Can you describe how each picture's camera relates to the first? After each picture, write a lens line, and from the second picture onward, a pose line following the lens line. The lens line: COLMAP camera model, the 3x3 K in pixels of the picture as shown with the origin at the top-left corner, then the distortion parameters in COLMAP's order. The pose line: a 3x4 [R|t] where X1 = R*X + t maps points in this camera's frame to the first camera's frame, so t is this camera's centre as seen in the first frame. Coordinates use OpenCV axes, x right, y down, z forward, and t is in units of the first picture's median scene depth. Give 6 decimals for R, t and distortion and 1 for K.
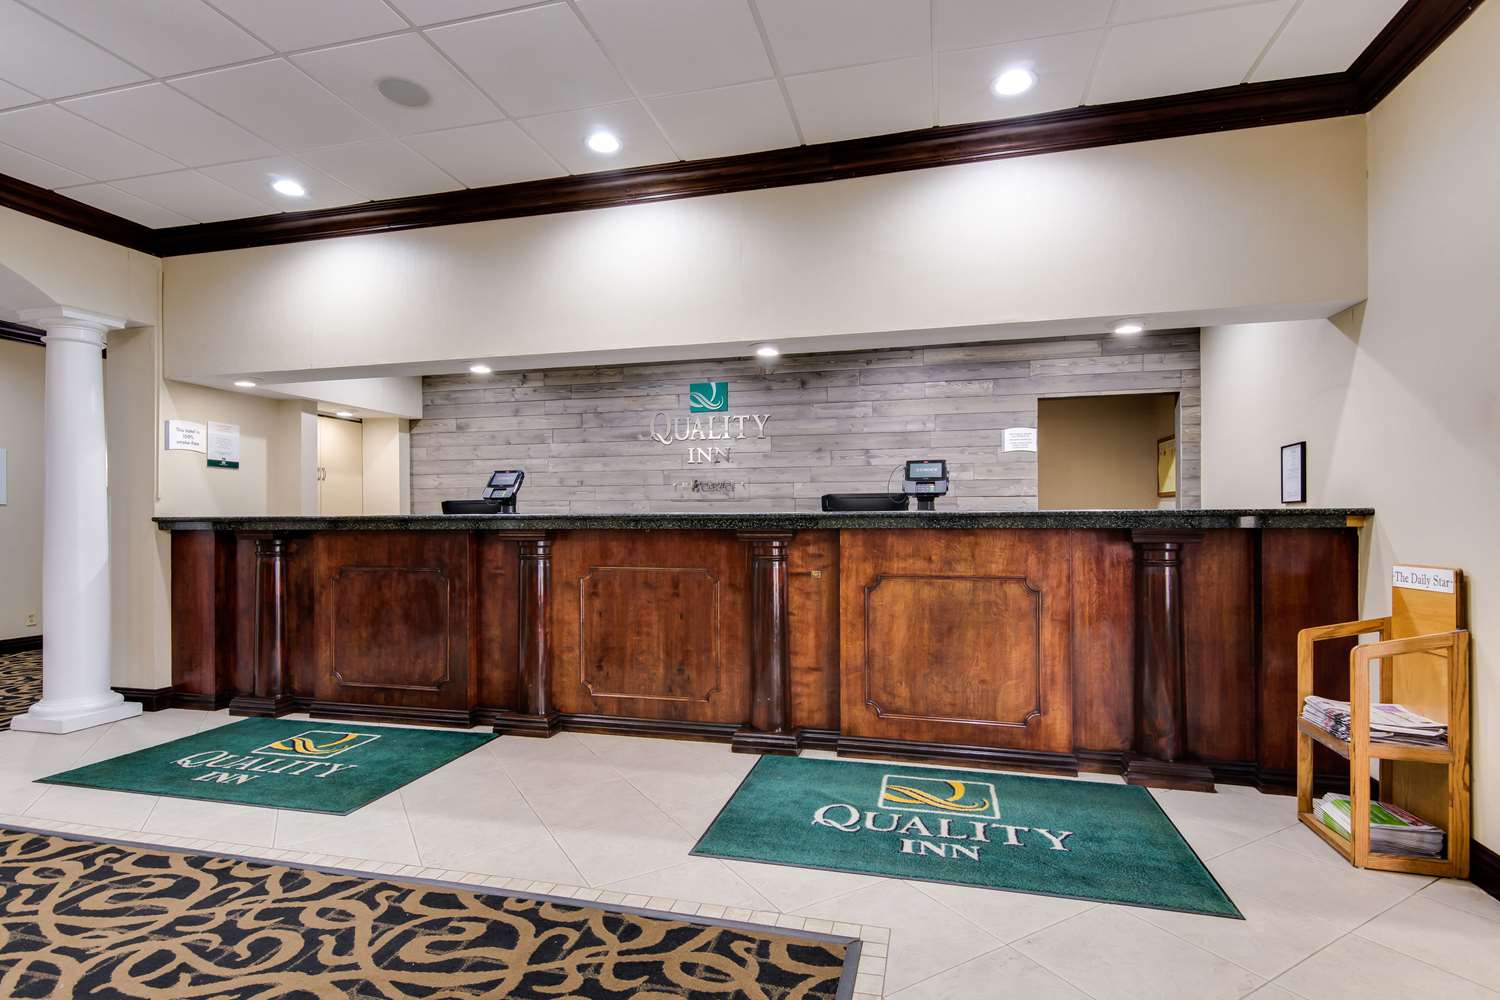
lens RADIAL K [[734.1, 0, 751.9], [0, 734.1, 520.3], [0, 0, 1]] dist [0.016766, -0.008436]
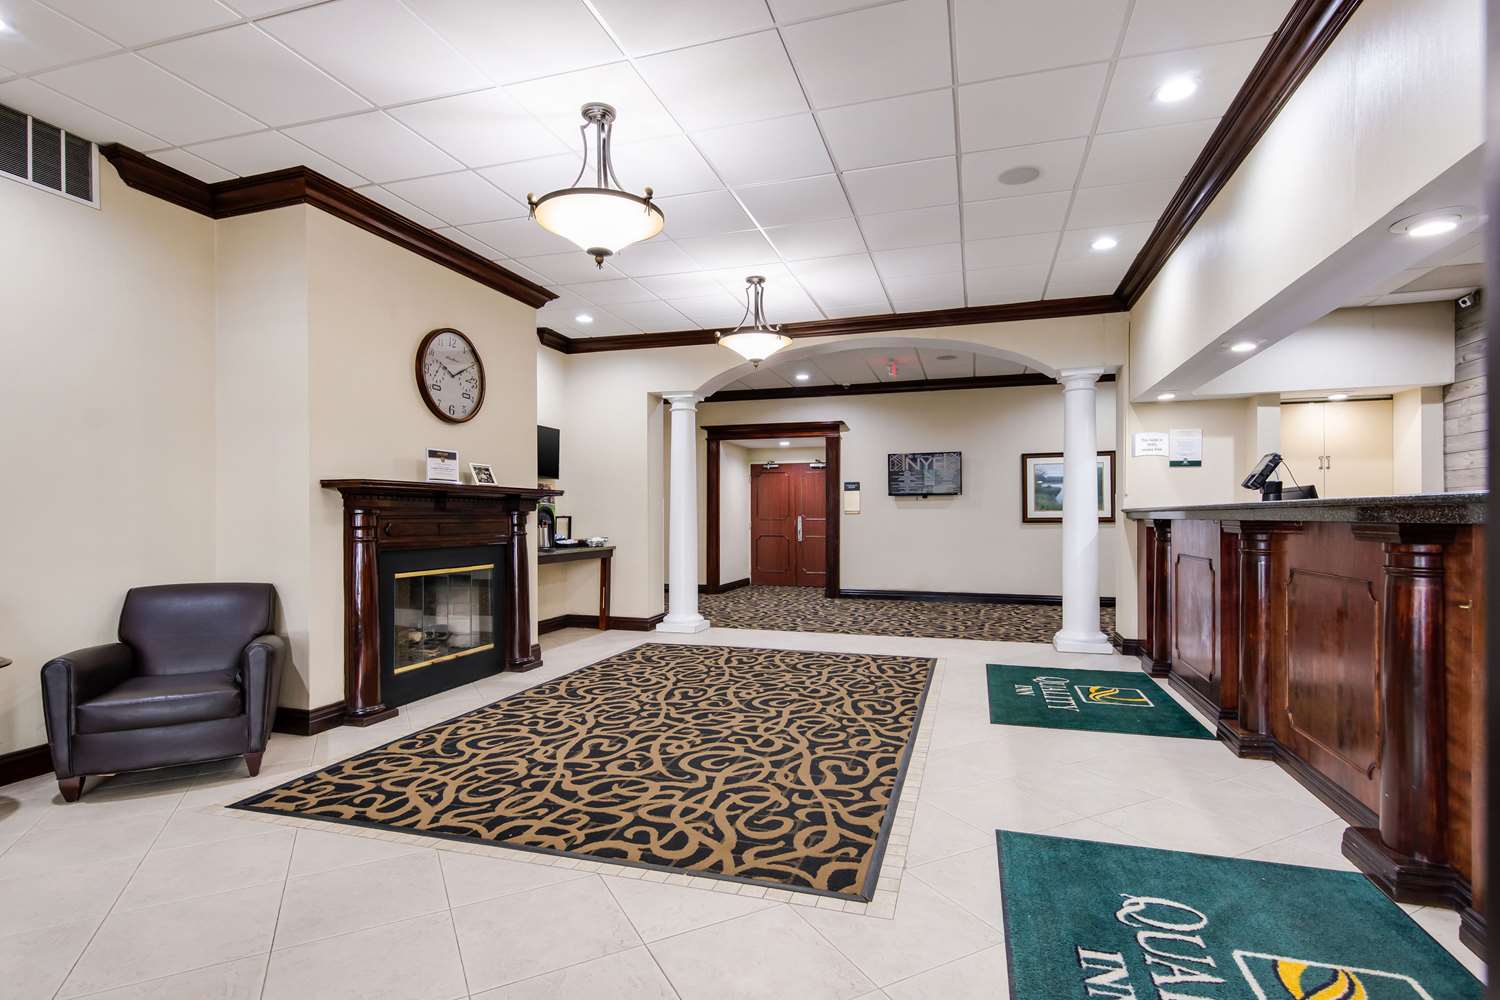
lens RADIAL K [[734.1, 0, 753.4], [0, 734.1, 513.5], [0, 0, 1]] dist [0.016766, -0.008436]
pose [[-0.042638, 0.000307, -0.999091, 0.660272], [0.001767, 0.999998, 0.000232, 0.003229], [0.999089, -0.001755, -0.042638, 0.475698]]
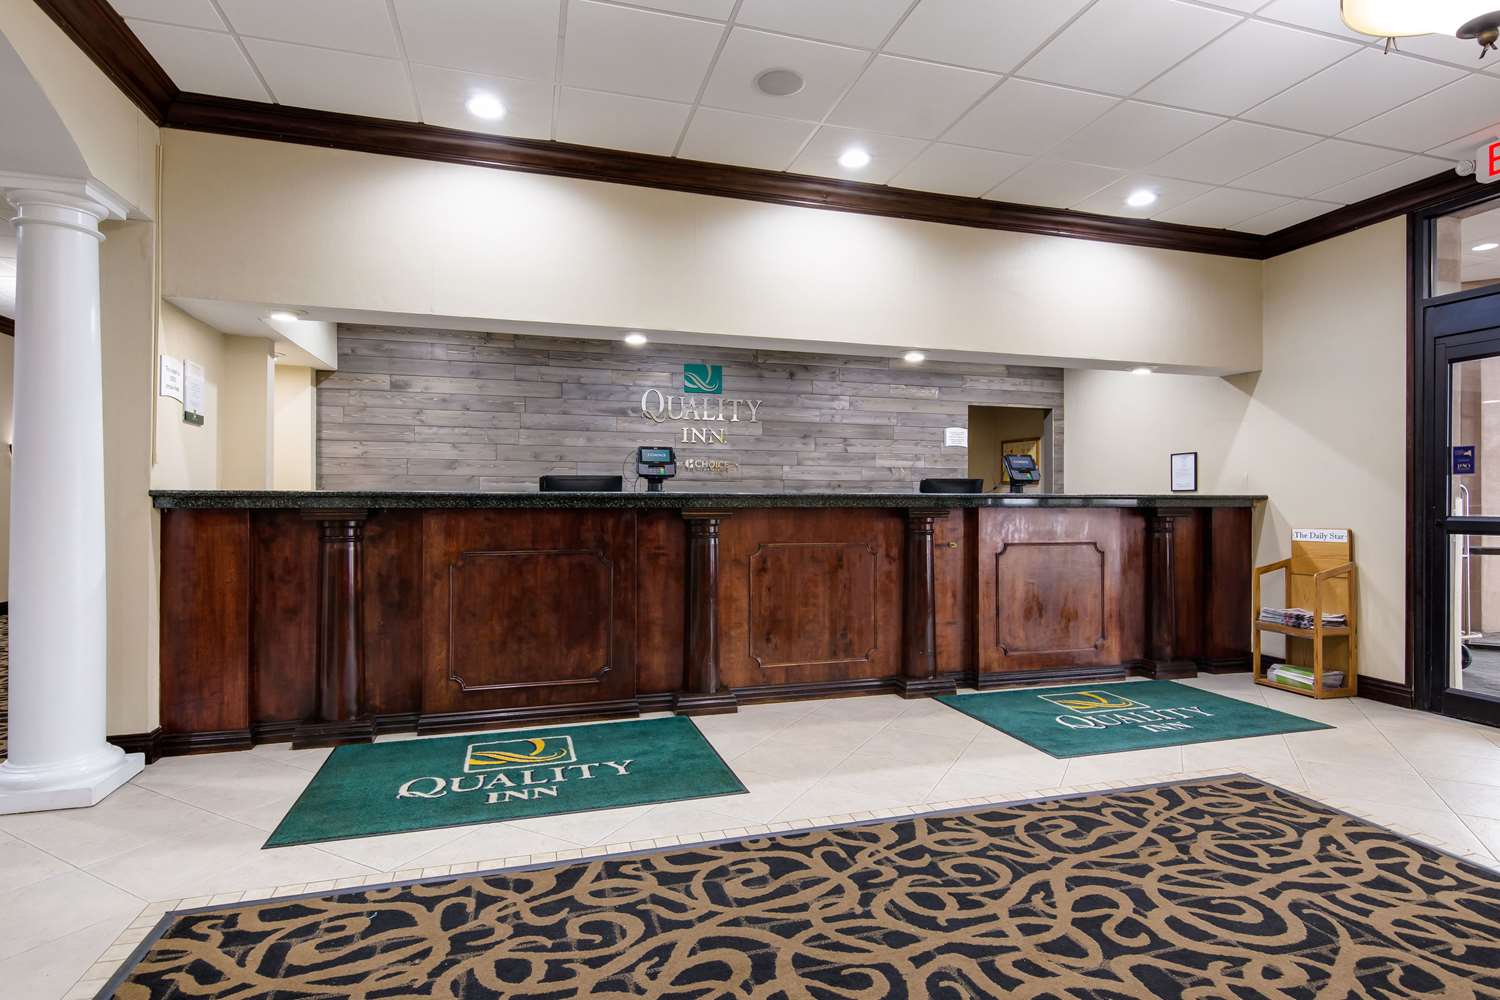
lens RADIAL K [[766.0, 0, 752.8], [0, 766.0, 499.0], [0, 0, 1]] dist [0.007416, 0.000173]
pose [[0.856345, 0.007151, 0.516355, -0.842866], [-0.005758, 0.999974, -0.004300, 0.005015], [-0.516372, 0.000709, 0.856364, 0.083200]]
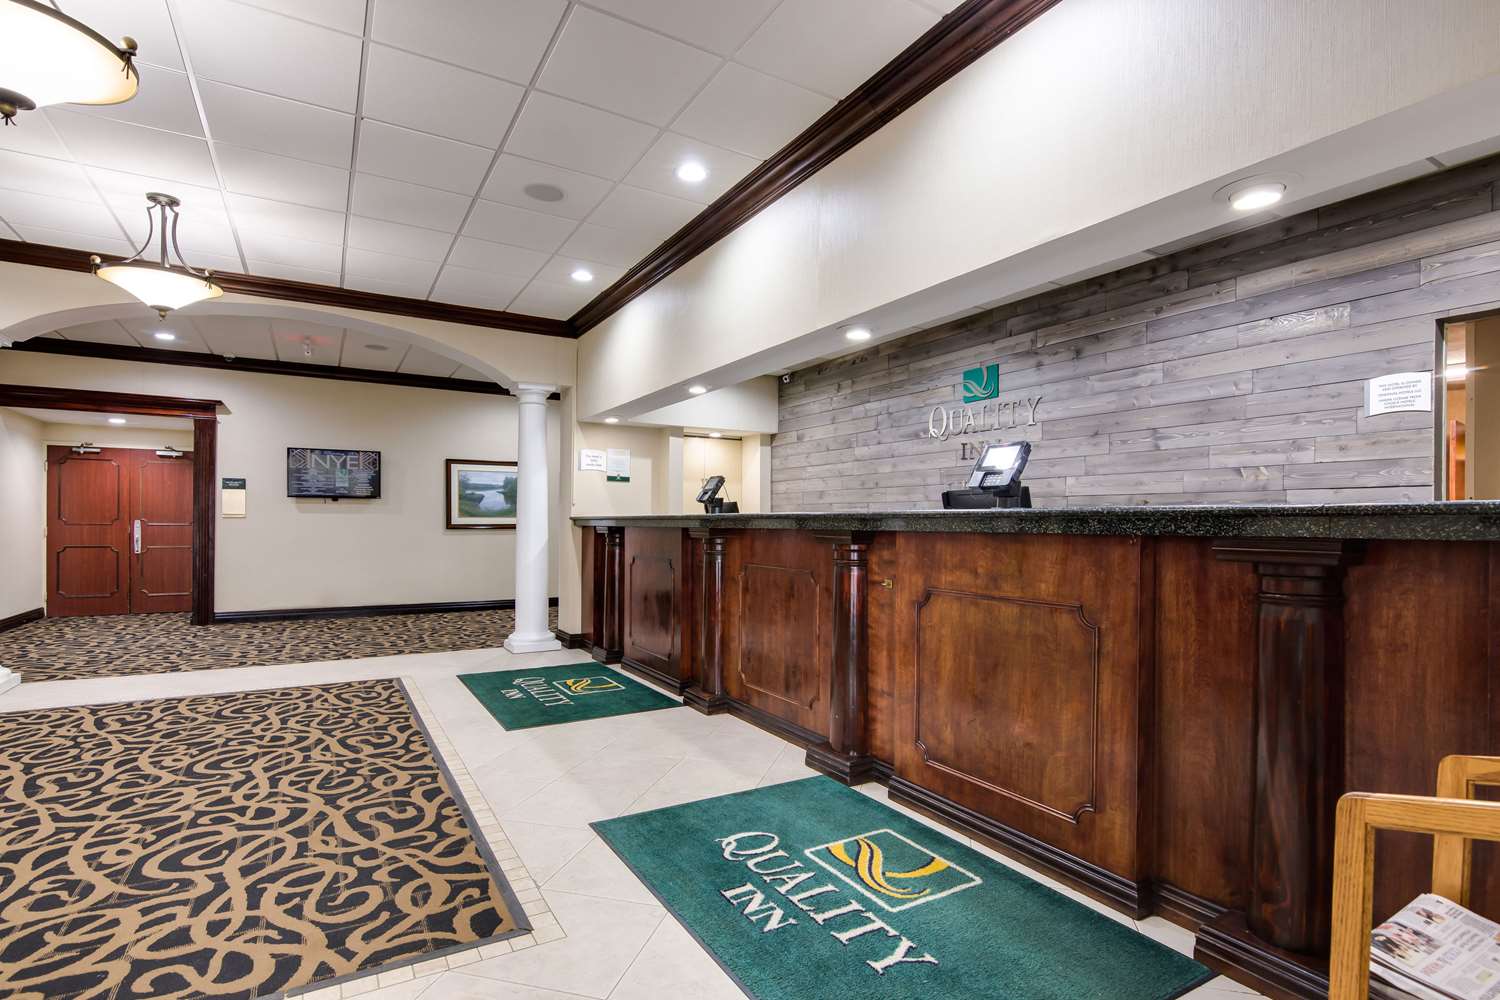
lens RADIAL K [[734.1, 0, 746.7], [0, 734.1, 527.0], [0, 0, 1]] dist [0.016766, -0.008436]
pose [[0.703761, 0.012009, -0.710335, 0.578322], [-0.009547, 0.999927, 0.007446, 0.001875], [0.710373, 0.001541, 0.703824, 0.267349]]
